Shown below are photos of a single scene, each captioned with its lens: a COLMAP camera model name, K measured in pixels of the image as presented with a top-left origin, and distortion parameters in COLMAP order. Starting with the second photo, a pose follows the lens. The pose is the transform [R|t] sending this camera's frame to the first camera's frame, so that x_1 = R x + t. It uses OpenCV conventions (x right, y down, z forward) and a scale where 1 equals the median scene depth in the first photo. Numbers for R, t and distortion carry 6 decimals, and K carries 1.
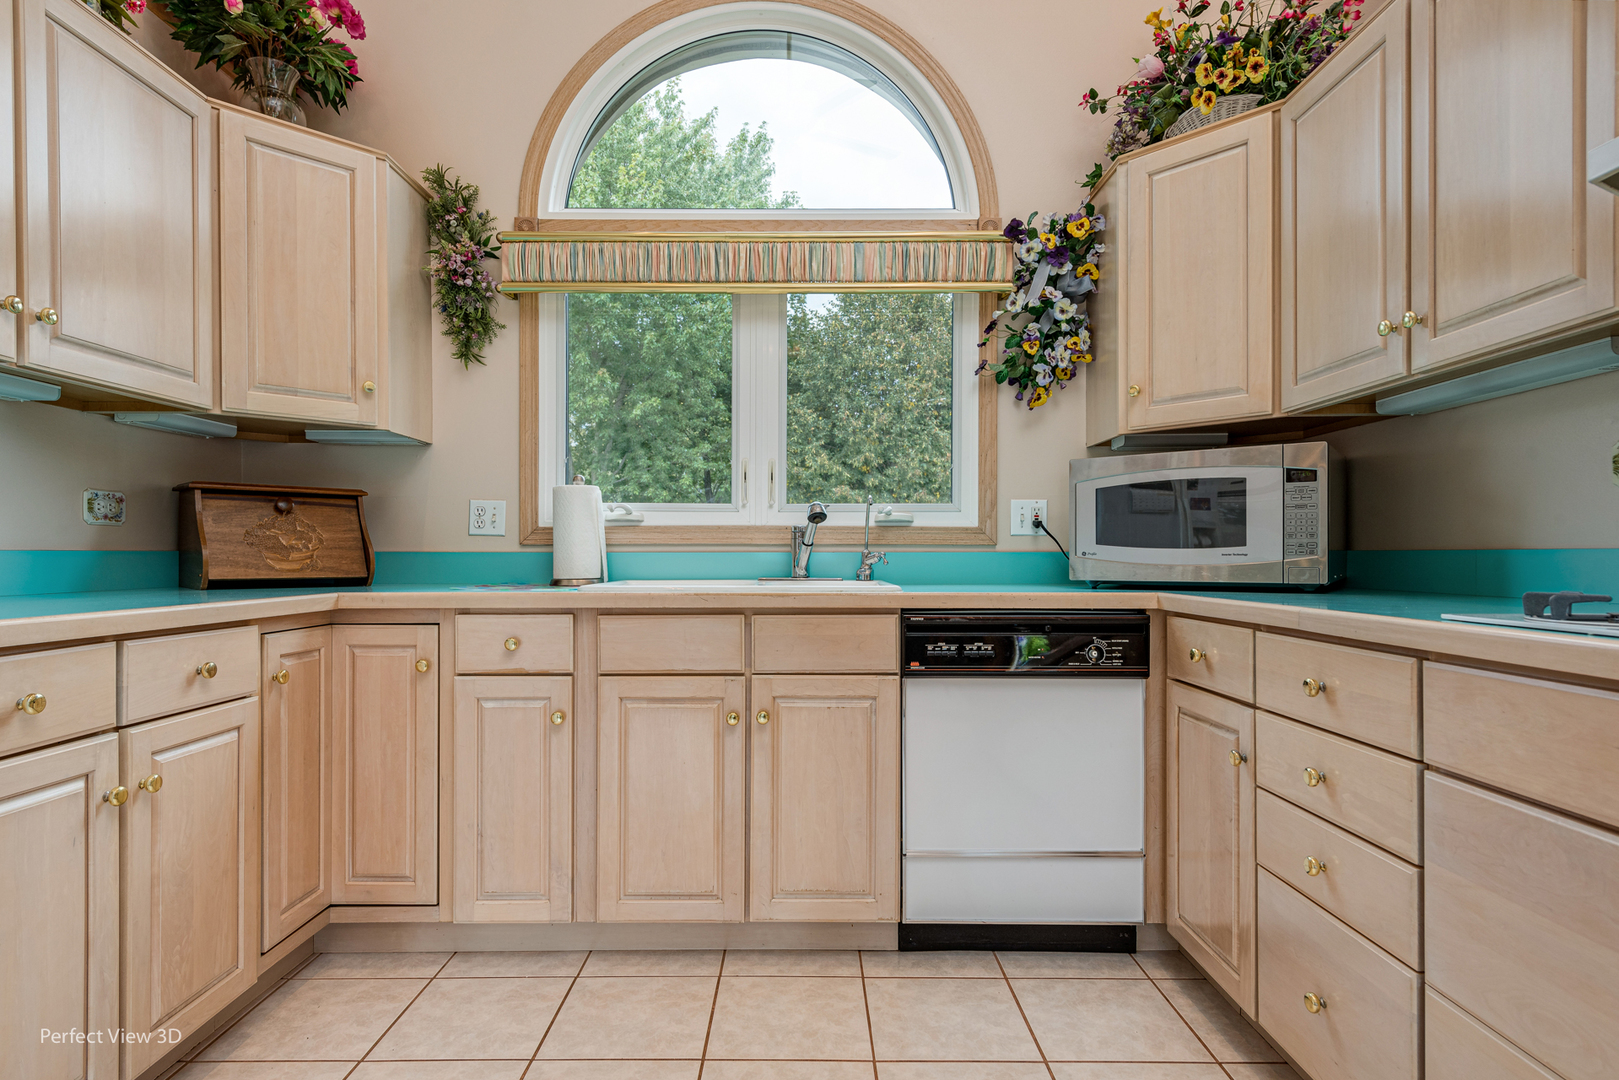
lens RADIAL K [[875.7, 0, 797.3], [0, 875.7, 559.4], [0, 0, 1]] dist [0.019430, -0.002770]
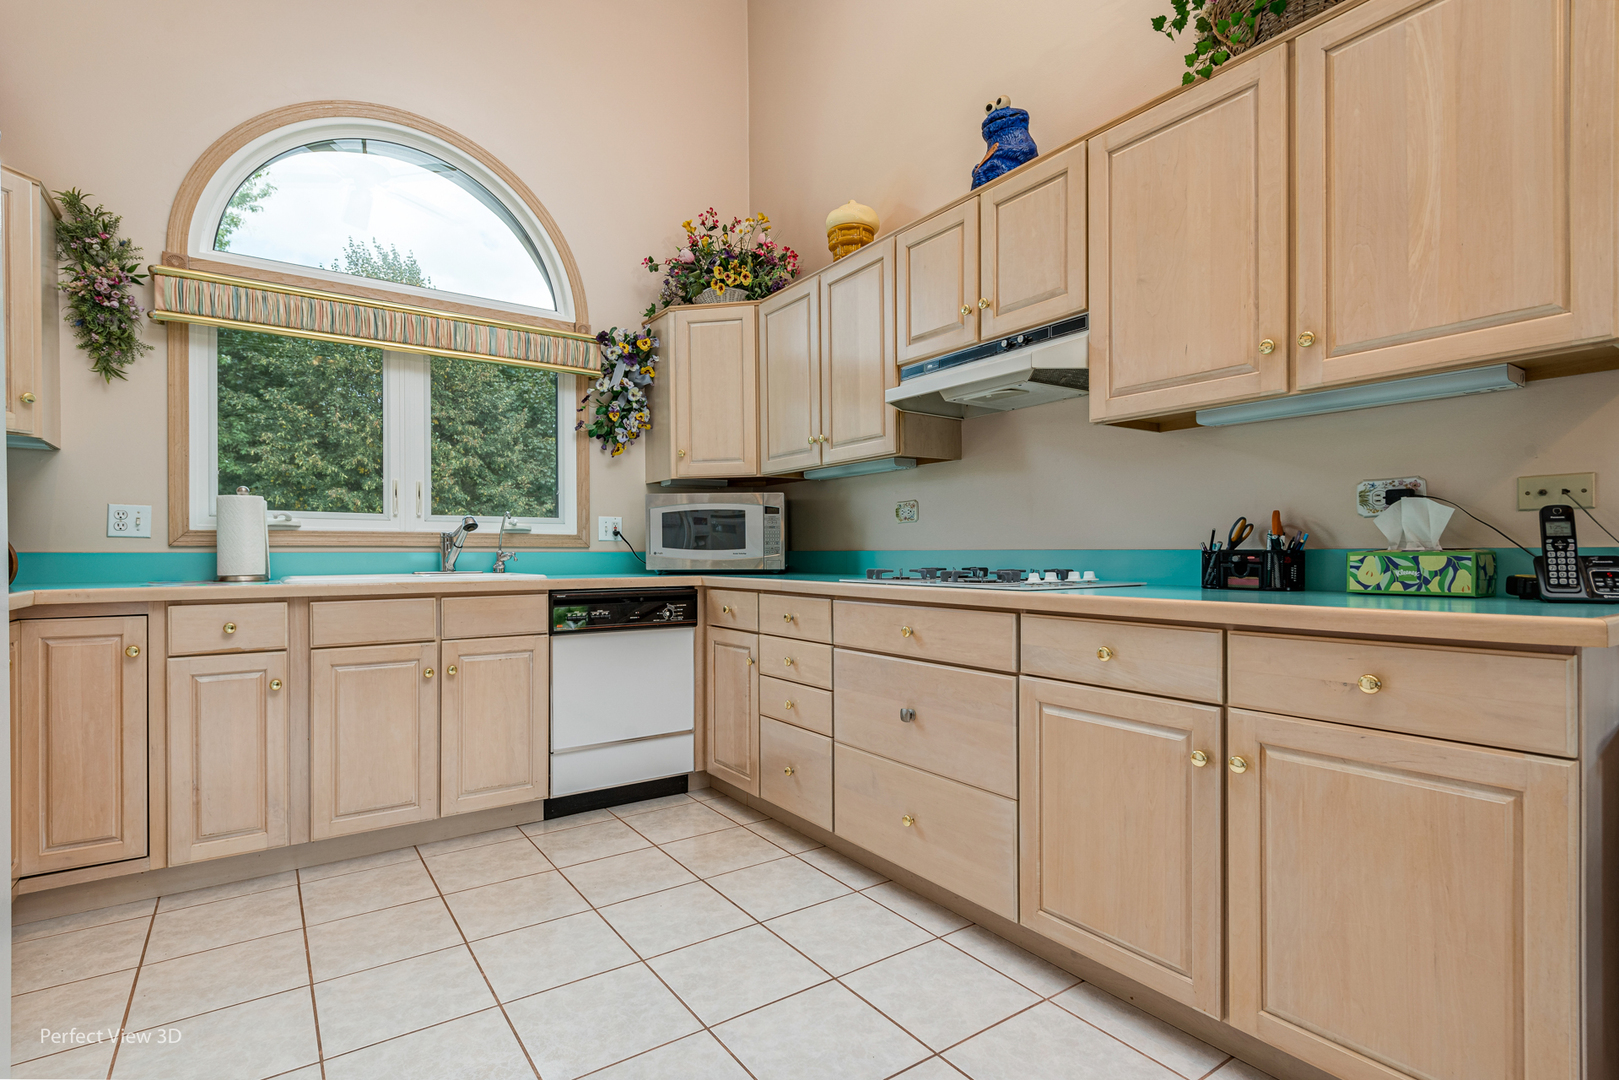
lens RADIAL K [[786.8, 0, 808.7], [0, 786.8, 550.4], [0, 0, 1]] dist [-0.004176, -0.001141]
pose [[0.812565, 0.000394, 0.582870, -0.300739], [0.005671, 0.999947, -0.008582, 0.002396], [-0.582843, 0.010279, 0.812520, -0.350813]]
